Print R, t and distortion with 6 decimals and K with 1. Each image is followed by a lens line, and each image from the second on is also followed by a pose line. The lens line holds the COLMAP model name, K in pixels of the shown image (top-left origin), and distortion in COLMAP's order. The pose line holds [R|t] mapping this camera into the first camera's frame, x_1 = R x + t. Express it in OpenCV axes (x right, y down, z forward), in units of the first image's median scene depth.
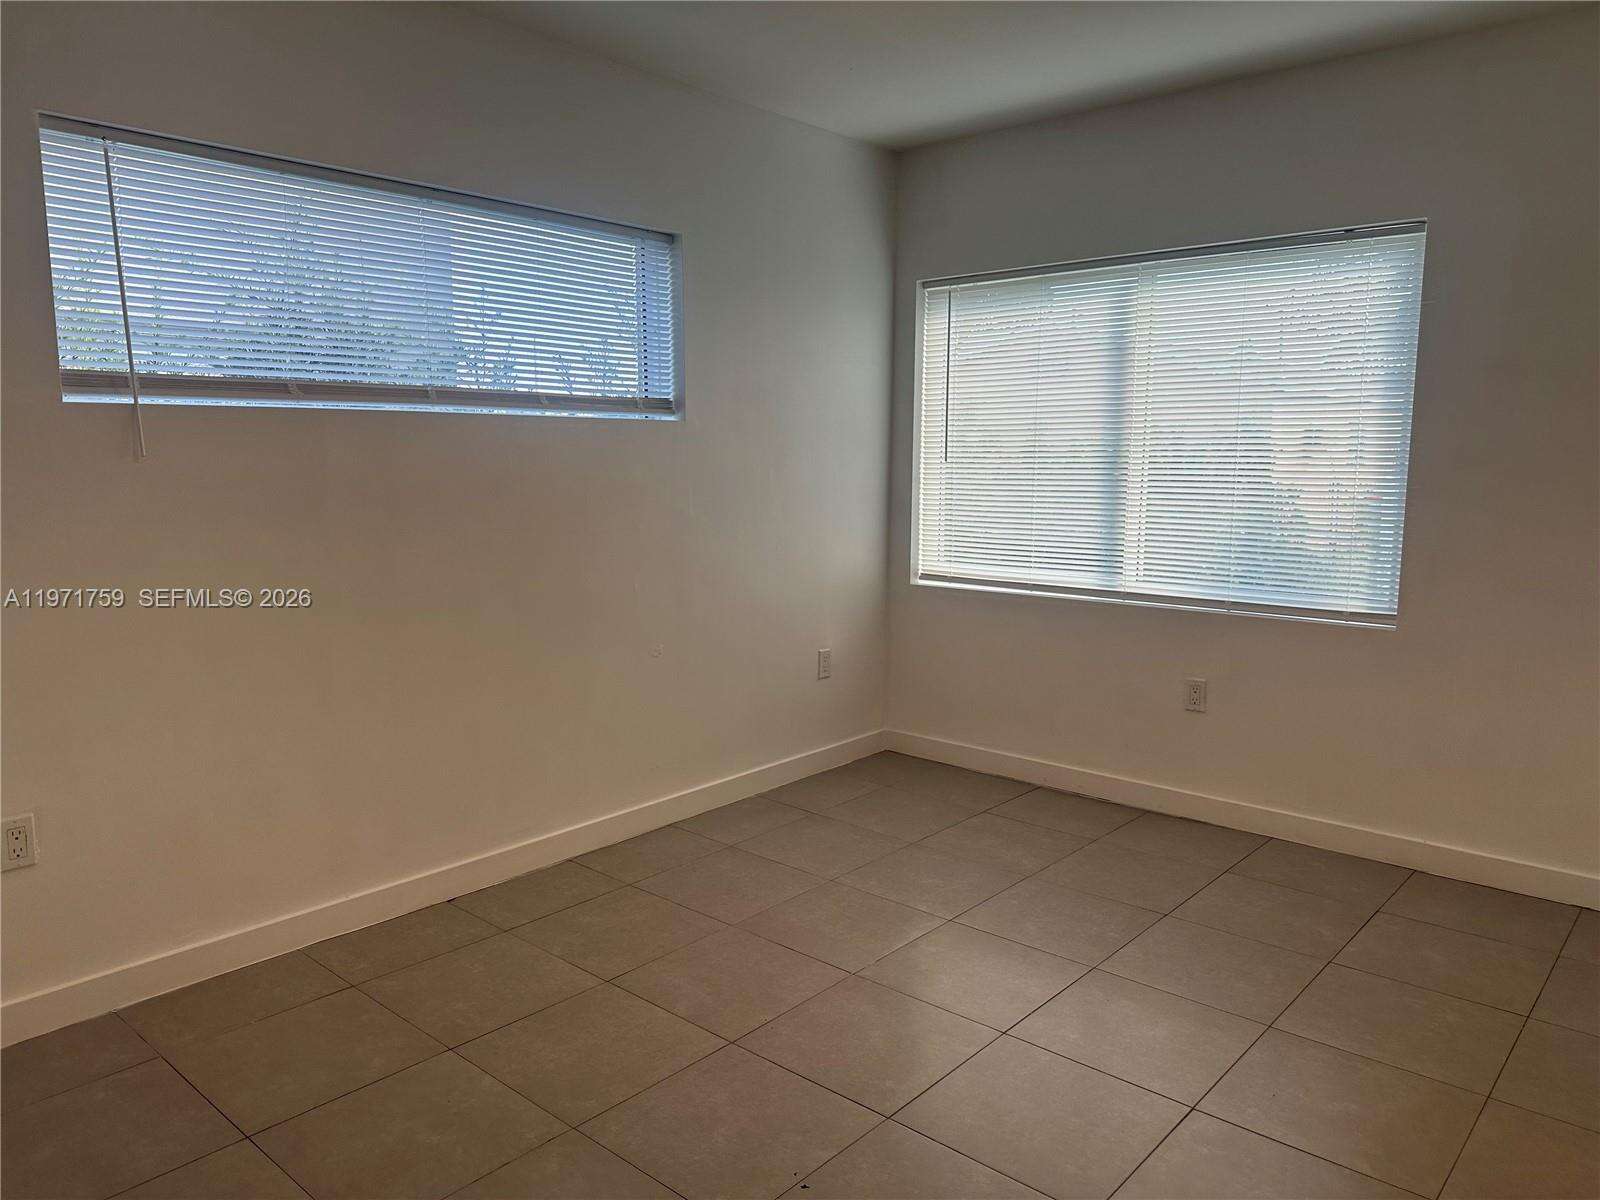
lens RADIAL K [[1119.7, 0, 790.1], [0, 1119.7, 601.6], [0, 0, 1]] dist [0.090779, -0.125192]
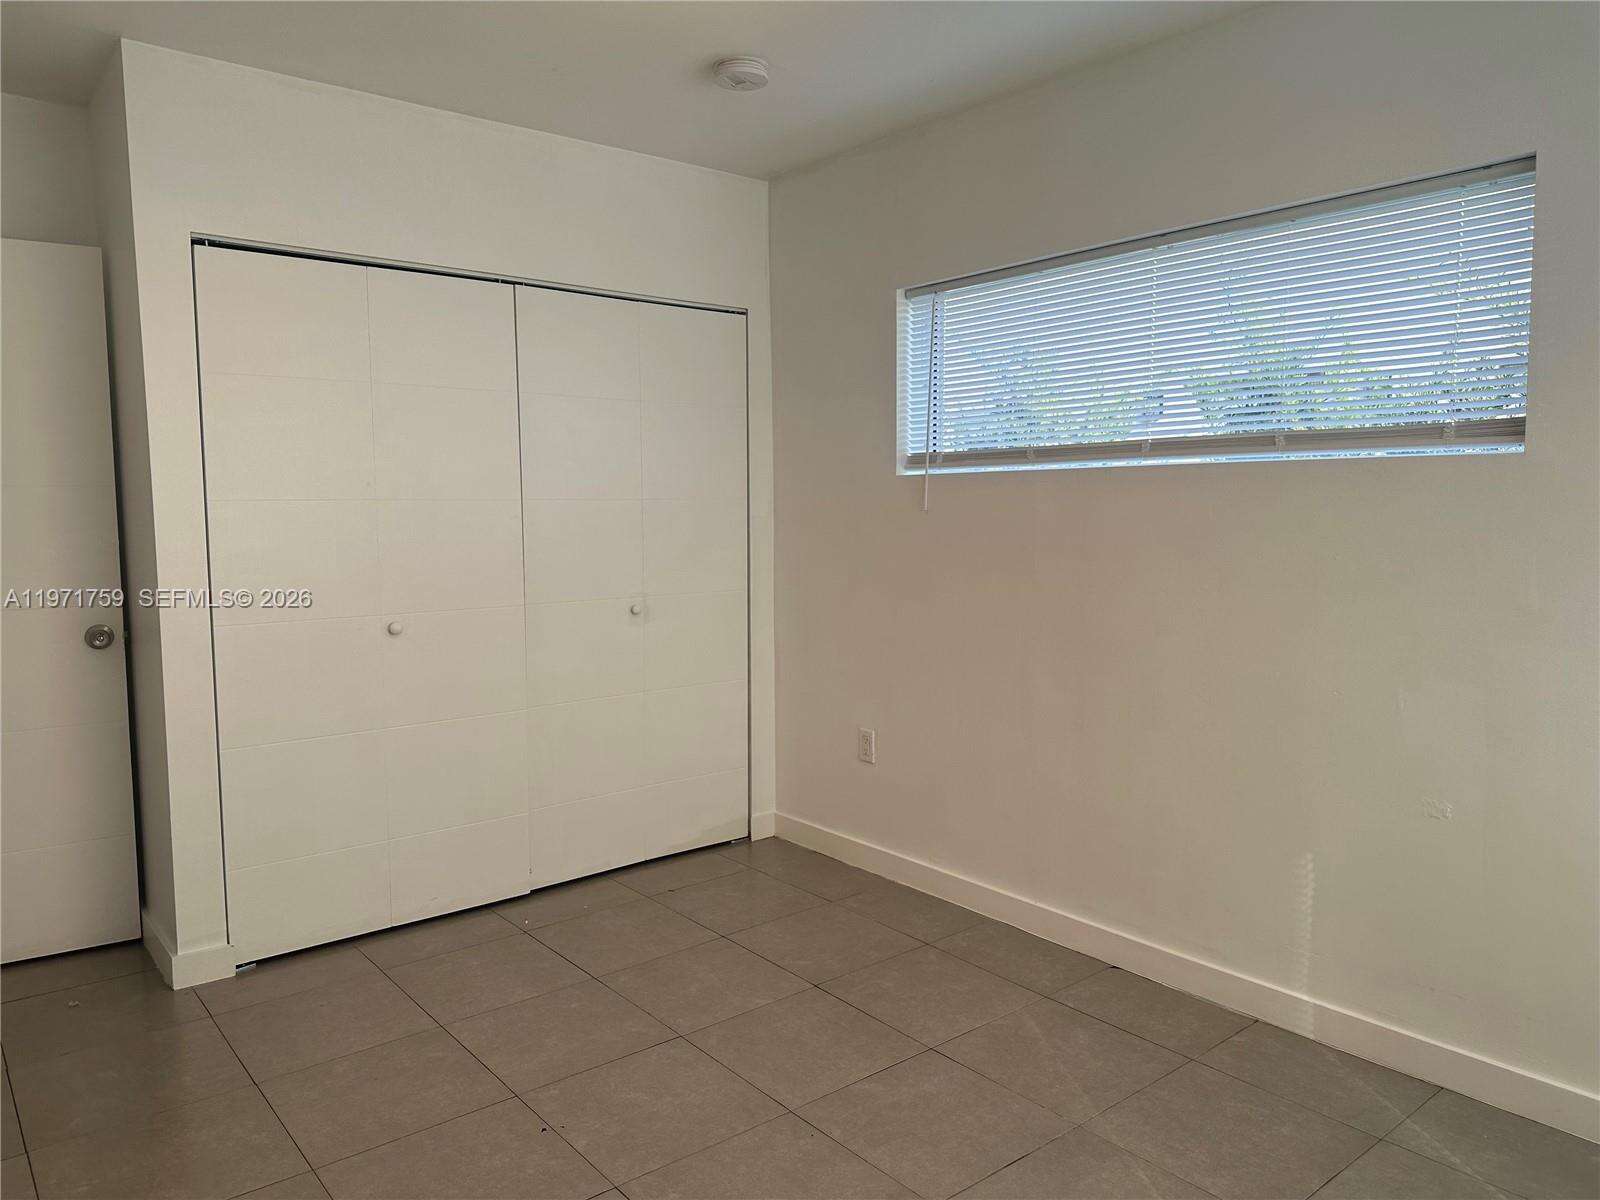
lens RADIAL K [[1119.7, 0, 790.1], [0, 1119.7, 601.6], [0, 0, 1]] dist [0.090779, -0.125192]
pose [[-0.167031, 0.093431, -0.981515, 0.738445], [-0.121718, 0.985931, 0.114565, -0.134398], [0.978410, 0.138604, -0.153309, 0.918371]]
